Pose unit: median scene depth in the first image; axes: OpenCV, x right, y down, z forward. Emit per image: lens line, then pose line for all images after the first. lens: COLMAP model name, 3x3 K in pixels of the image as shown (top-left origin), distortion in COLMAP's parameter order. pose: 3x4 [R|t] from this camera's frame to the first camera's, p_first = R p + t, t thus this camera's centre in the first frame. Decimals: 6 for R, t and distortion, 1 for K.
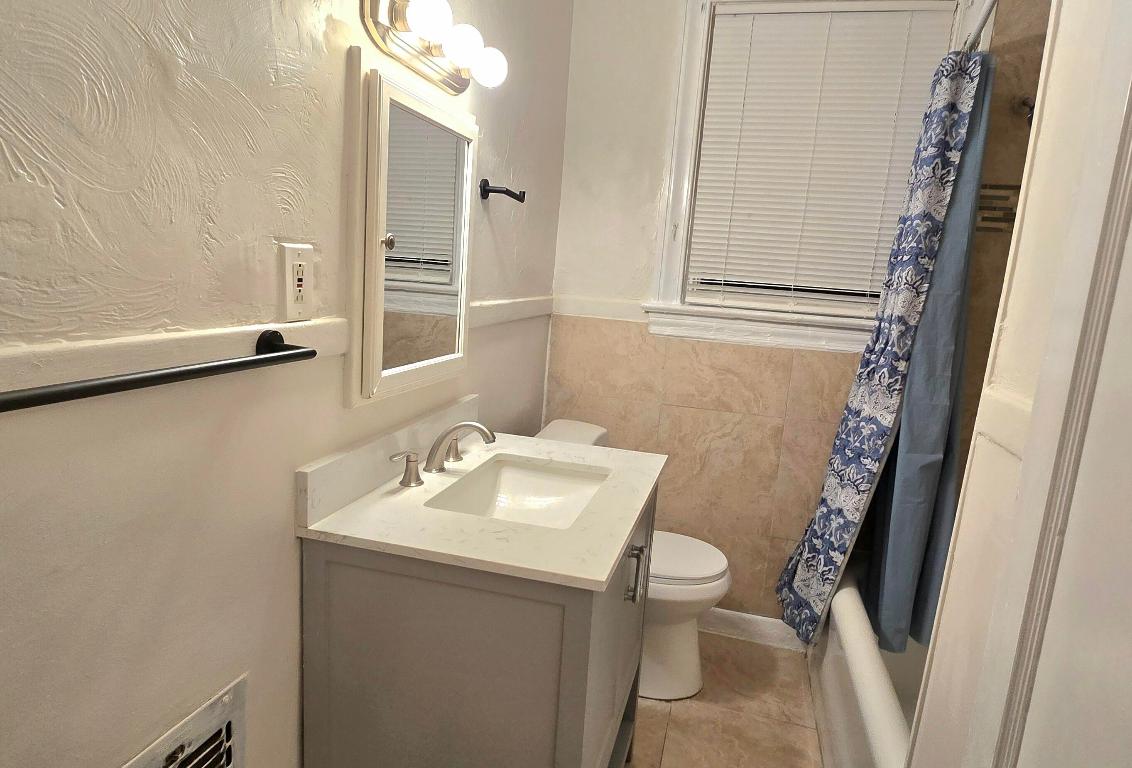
lens RADIAL K [[656.8, 0, 567.2], [0, 656.8, 382.6], [0, 0, 1]] dist [0.003220, 0.000396]
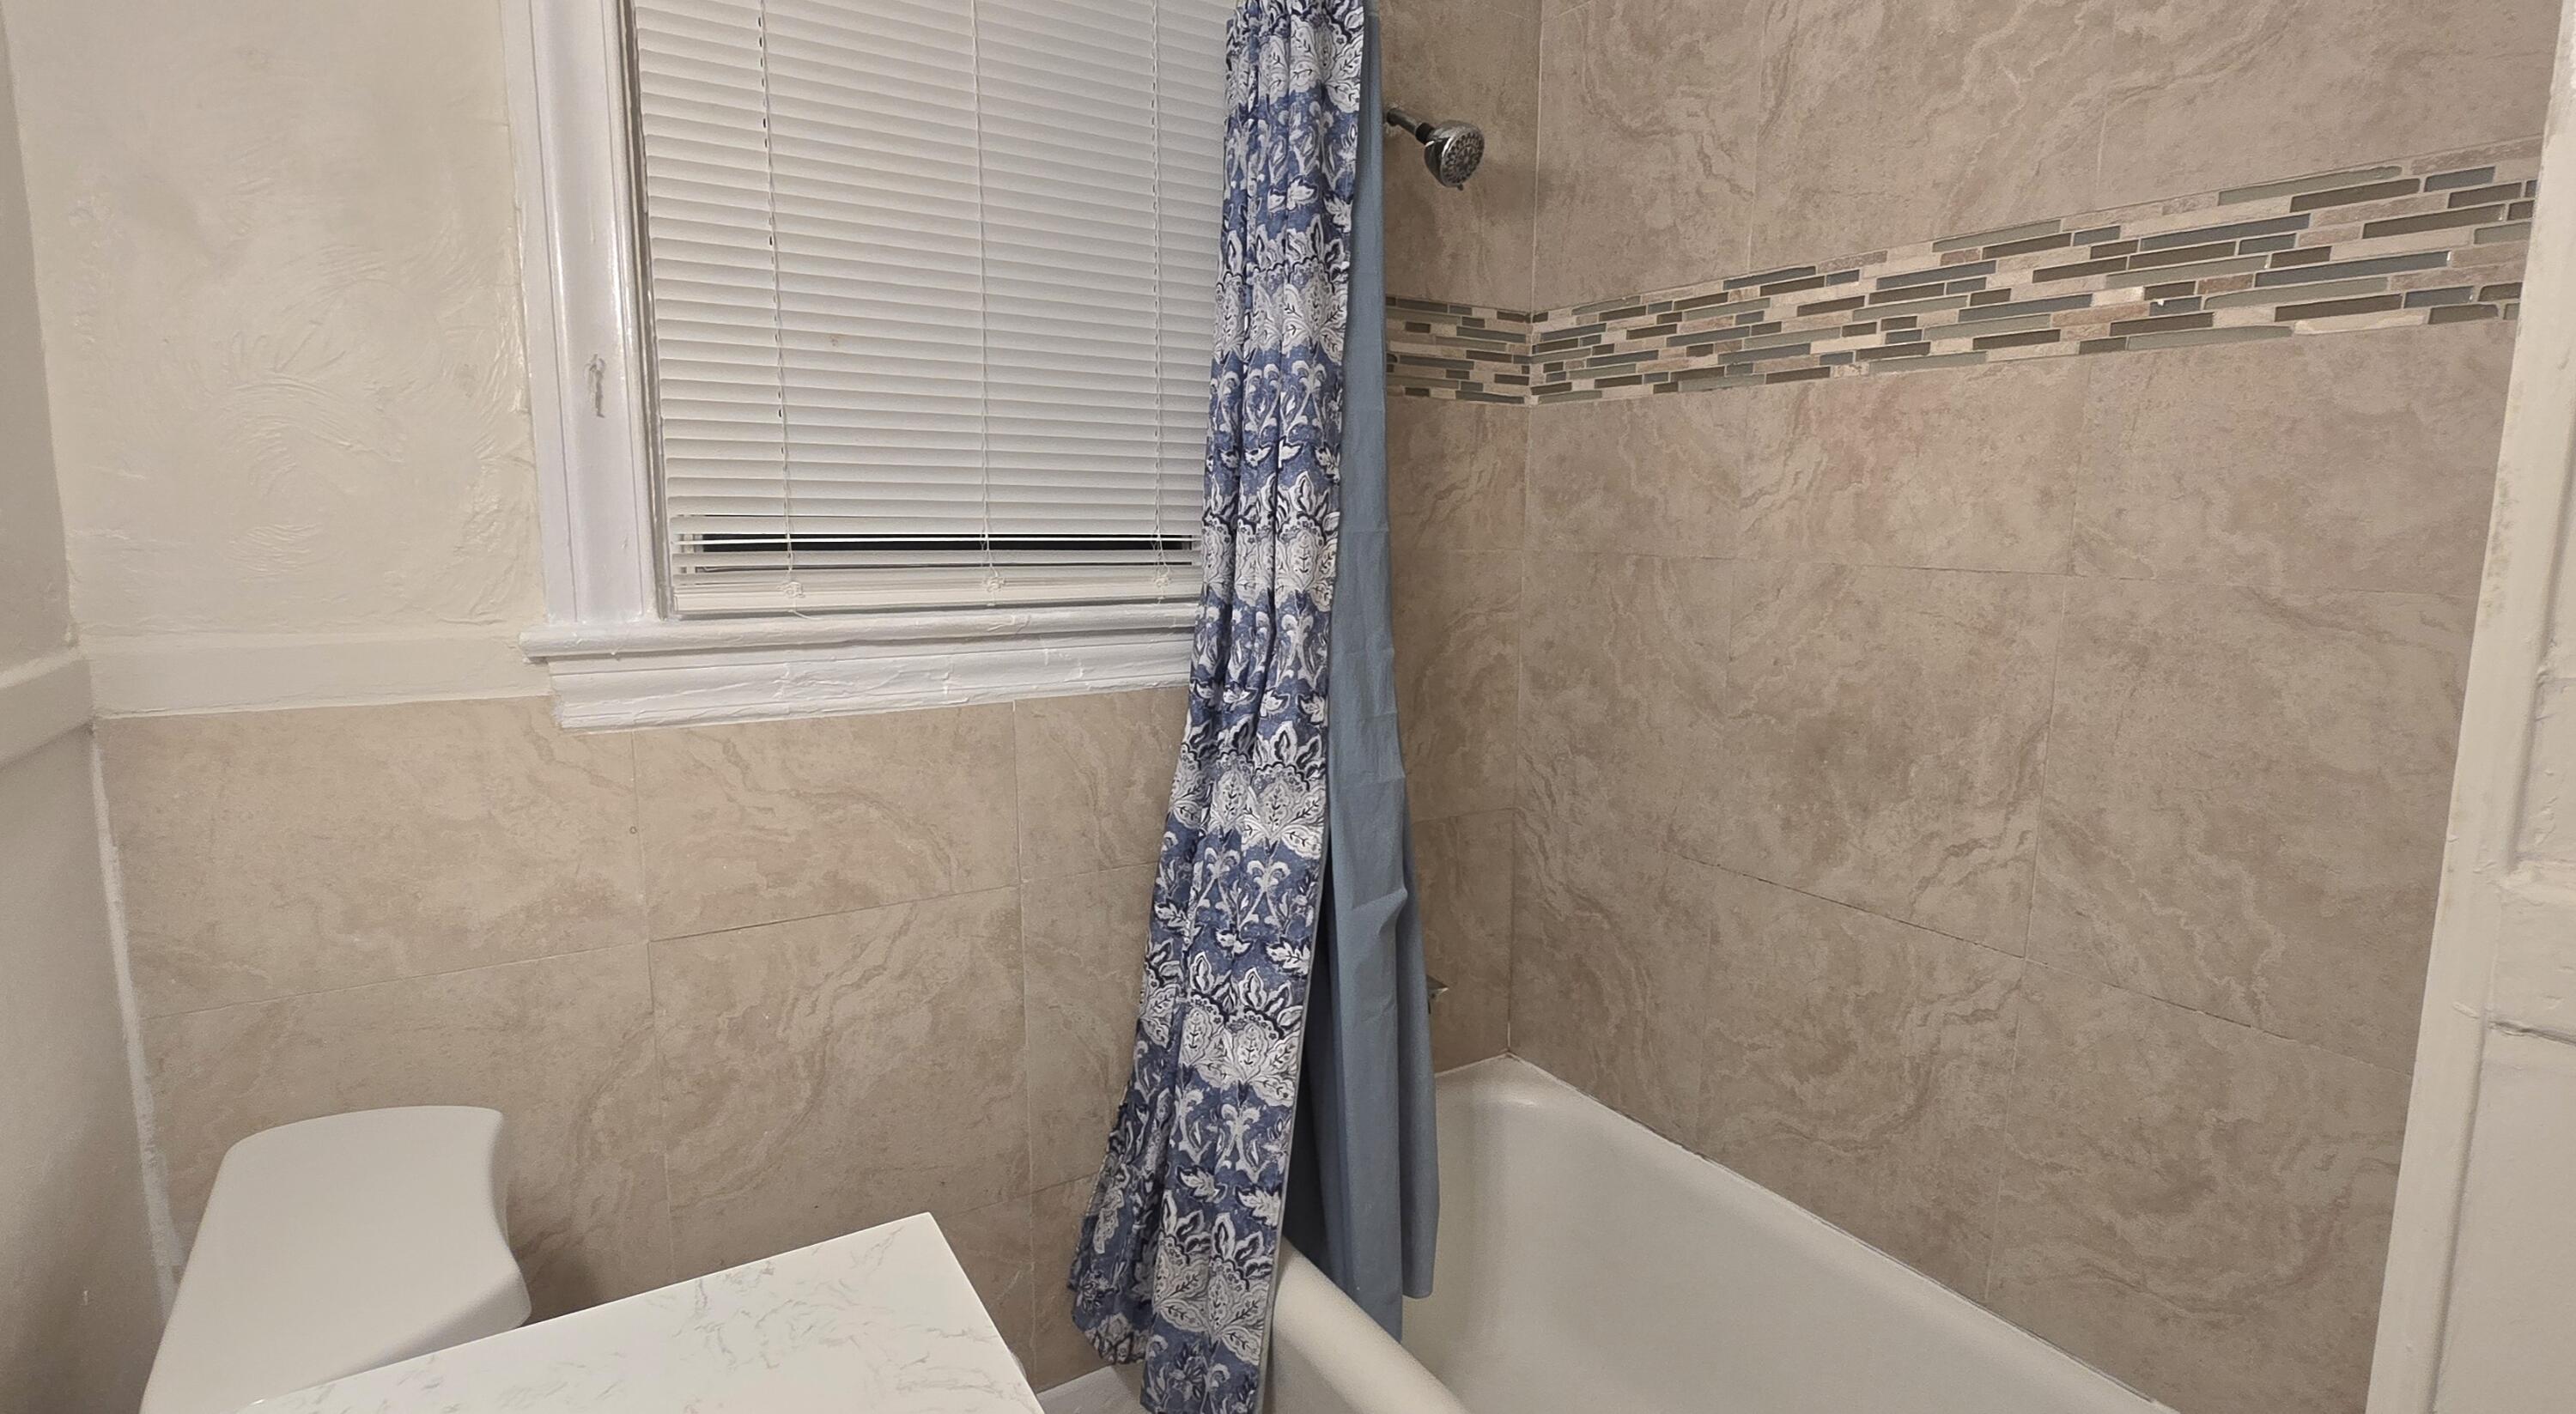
lens RADIAL K [[1232.5, 0, 1293.1], [0, 1232.5, 703.9], [0, 0, 1]] dist [-0.004748, 0.000199]
pose [[0.677040, -0.175160, 0.714798, -0.057731], [0.166268, 0.982557, 0.083289, -0.091328], [-0.716918, 0.062458, 0.694354, 0.437121]]
